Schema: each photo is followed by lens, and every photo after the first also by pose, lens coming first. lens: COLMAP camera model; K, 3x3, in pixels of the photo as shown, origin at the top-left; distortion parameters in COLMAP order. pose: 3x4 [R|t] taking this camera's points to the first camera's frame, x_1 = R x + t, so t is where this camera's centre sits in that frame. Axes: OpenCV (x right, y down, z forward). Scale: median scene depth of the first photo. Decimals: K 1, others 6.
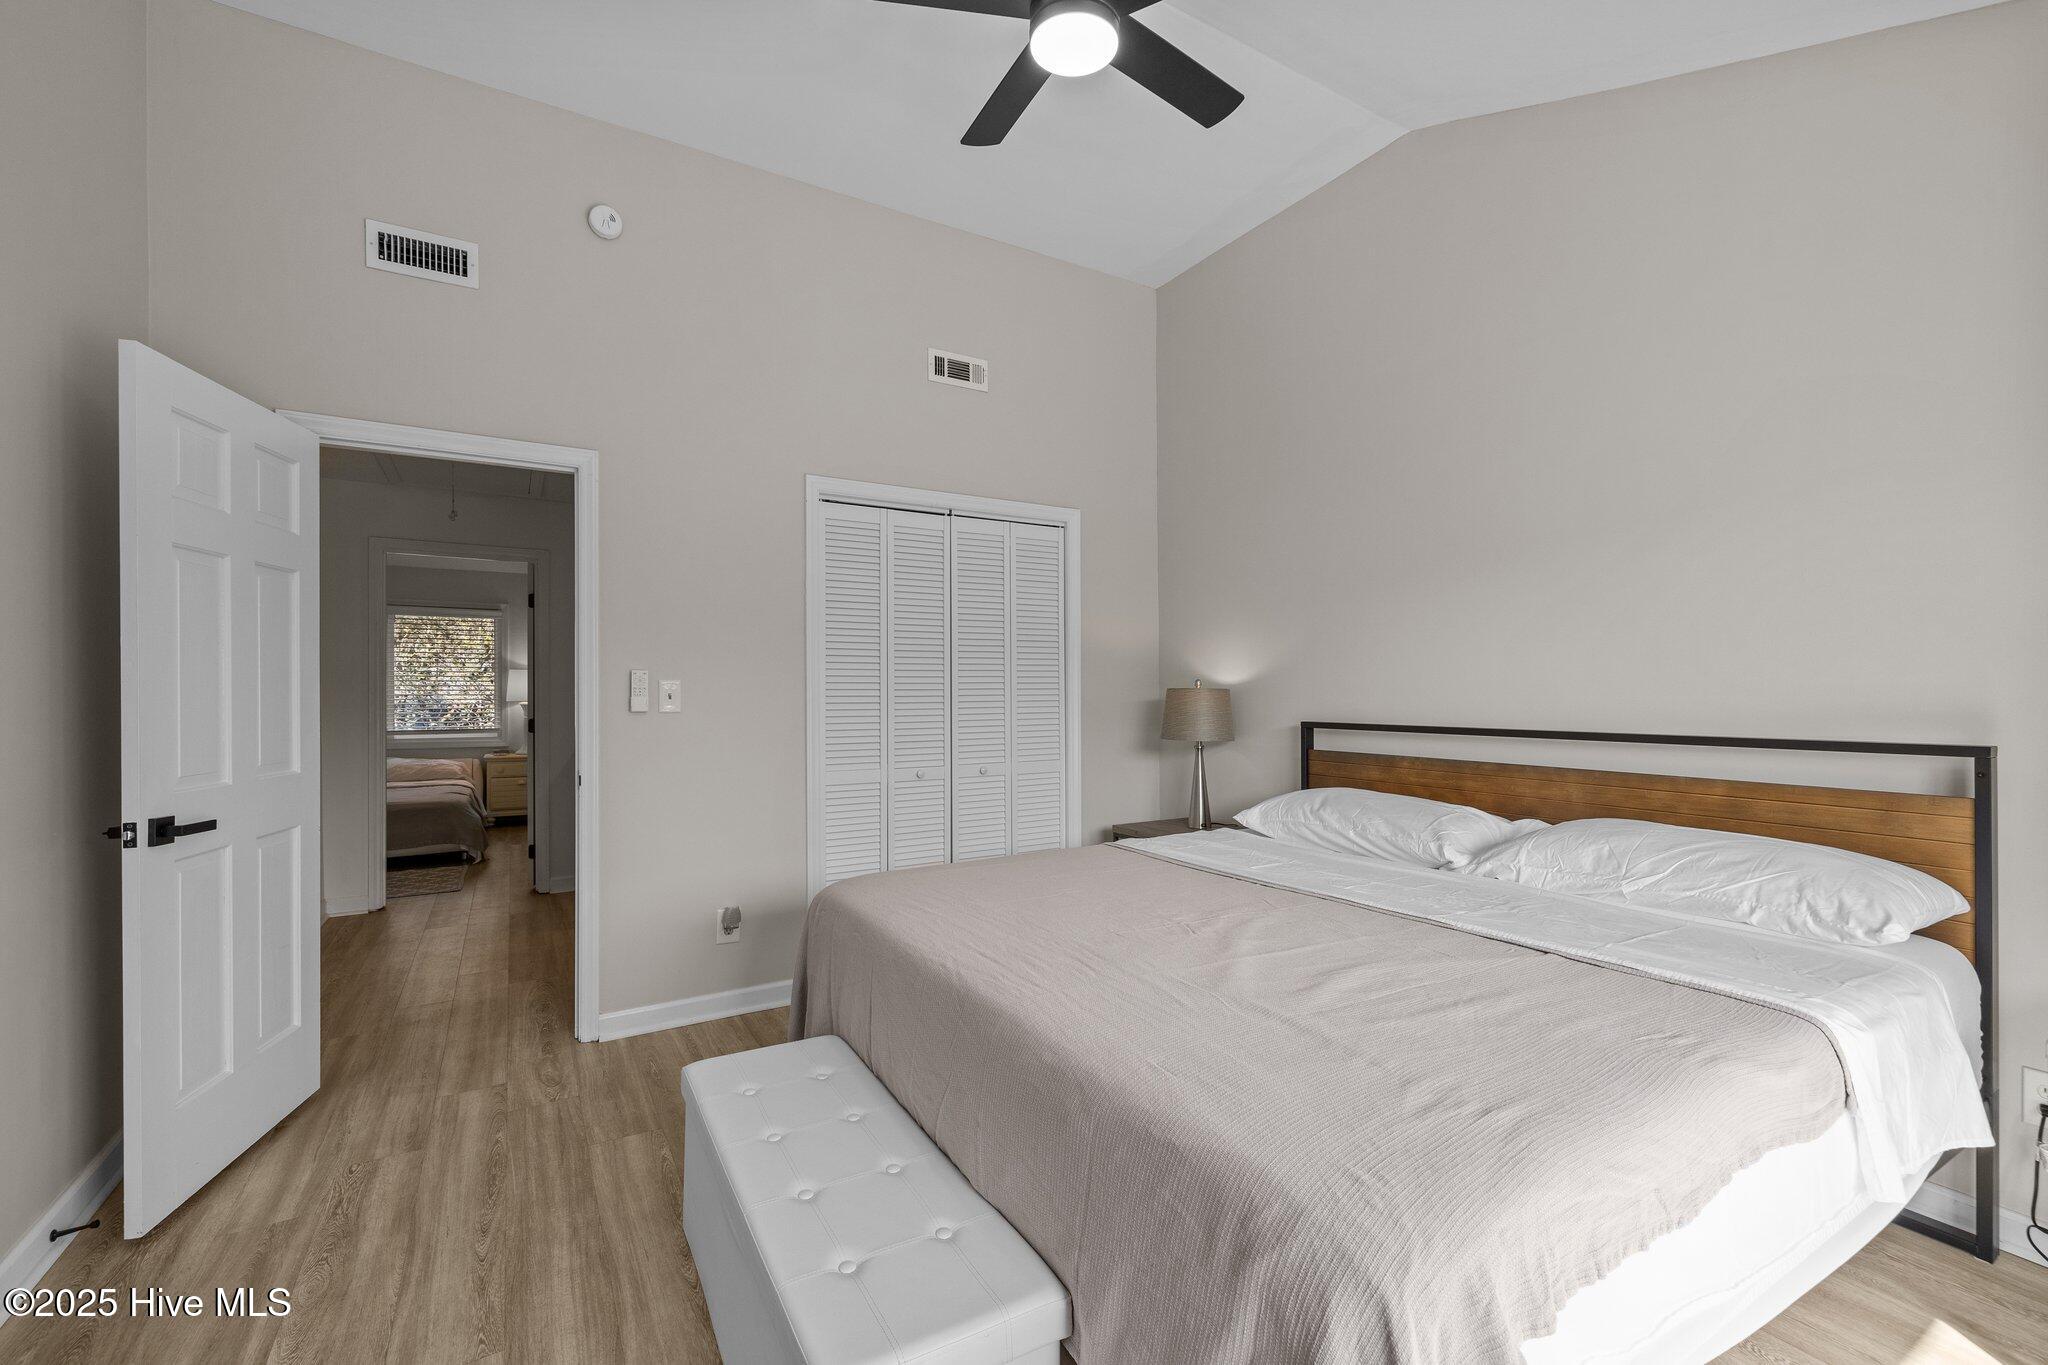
lens RADIAL K [[844.3, 0, 1058.1], [0, 844.3, 688.0], [0, 0, 1]] dist [0.000661, -0.000138]
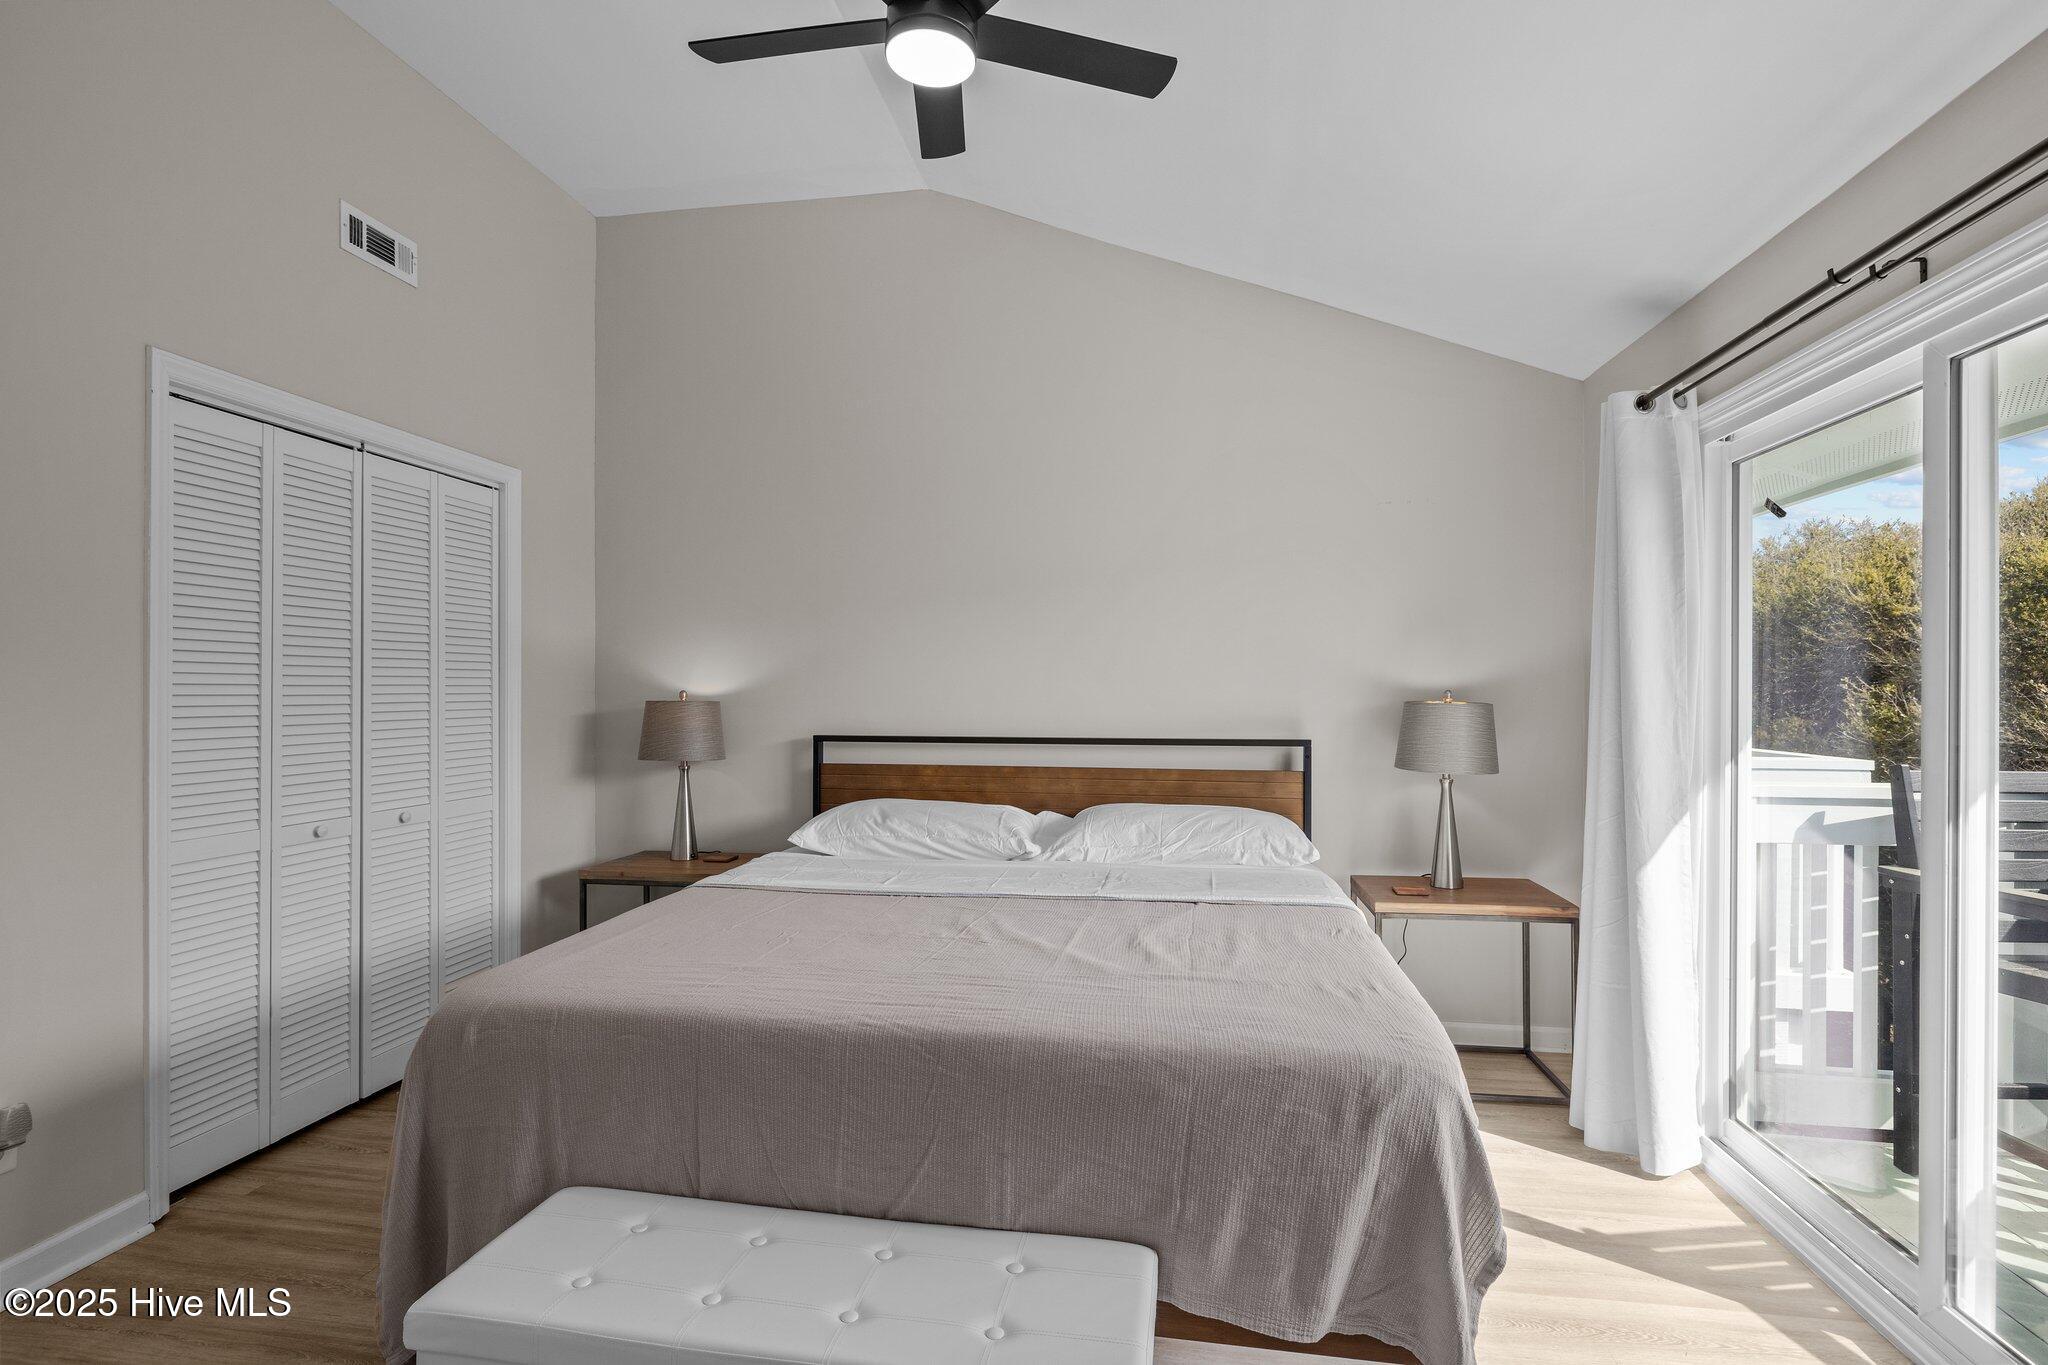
lens RADIAL K [[938.3, 0, 1024.0], [0, 938.3, 682.5], [0, 0, 1]] dist [-0.001902, -0.000757]
pose [[0.666995, 0.010972, 0.744981, -0.517035], [-0.006490, 0.999939, -0.008916, -0.018928], [-0.745034, 0.001111, 0.667026, 0.136848]]
